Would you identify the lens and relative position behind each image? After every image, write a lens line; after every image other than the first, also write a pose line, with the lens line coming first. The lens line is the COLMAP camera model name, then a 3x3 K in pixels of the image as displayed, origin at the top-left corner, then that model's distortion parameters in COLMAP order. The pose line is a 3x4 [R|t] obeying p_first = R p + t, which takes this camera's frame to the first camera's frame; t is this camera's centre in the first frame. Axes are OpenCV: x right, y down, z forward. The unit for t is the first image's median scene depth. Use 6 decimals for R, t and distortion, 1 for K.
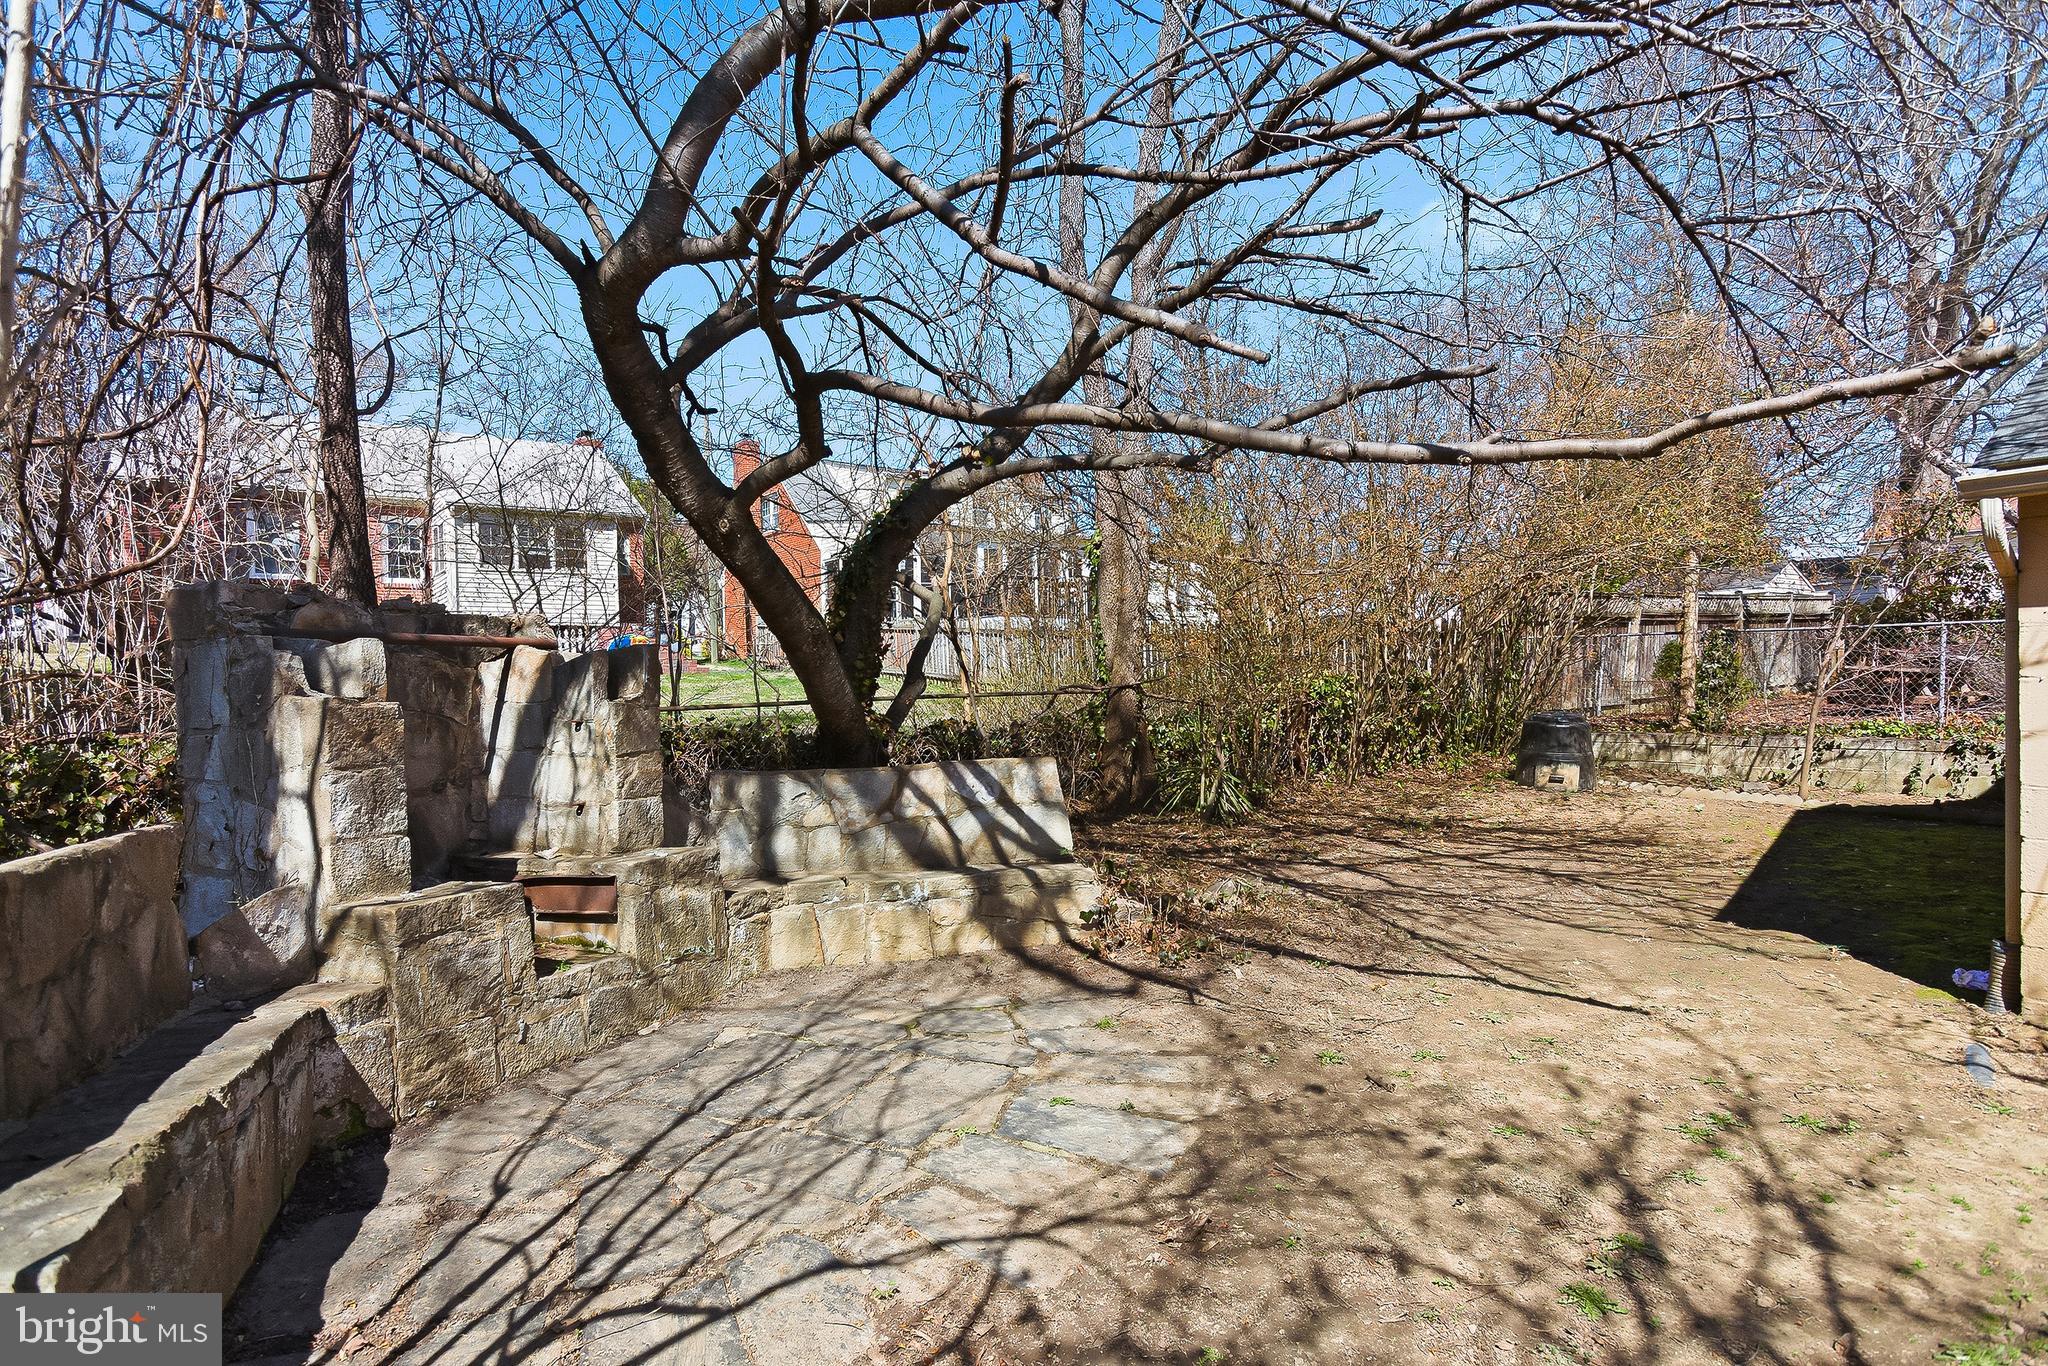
lens RADIAL K [[892.1, 0, 1024.1], [0, 892.1, 665.6], [0, 0, 1]] dist [0.000132, 0.000142]
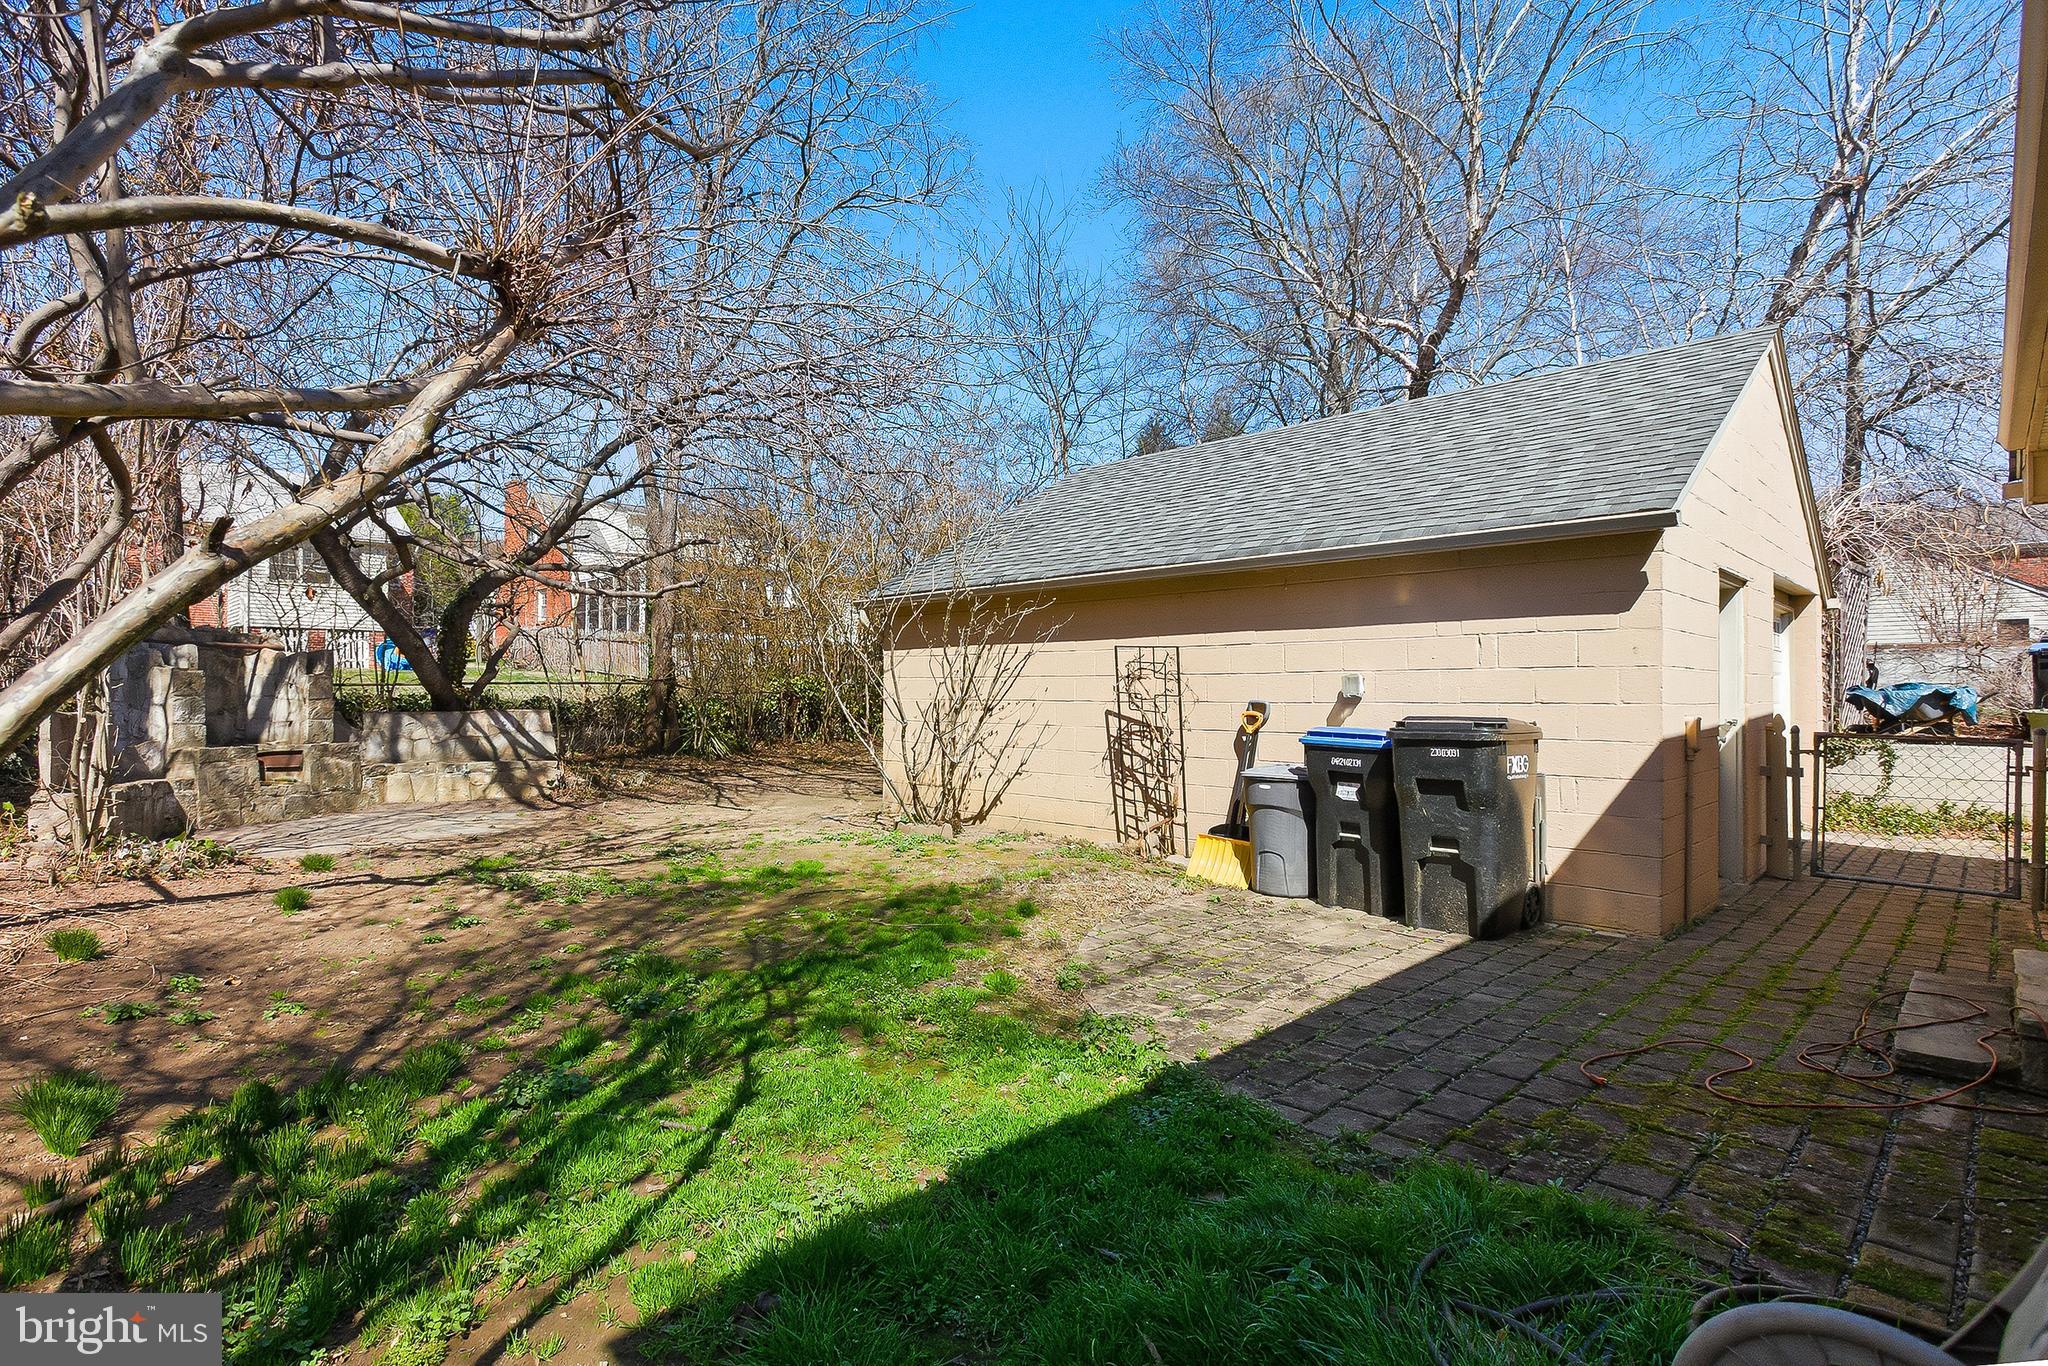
lens RADIAL K [[937.0, 0, 1027.5], [0, 937.0, 674.0], [0, 0, 1]] dist [-0.002371, -0.000411]
pose [[0.993964, 0.025137, 0.106790, 1.033383], [-0.024579, 0.999676, -0.006541, 0.009164], [-0.106919, 0.003877, 0.994260, -1.455011]]
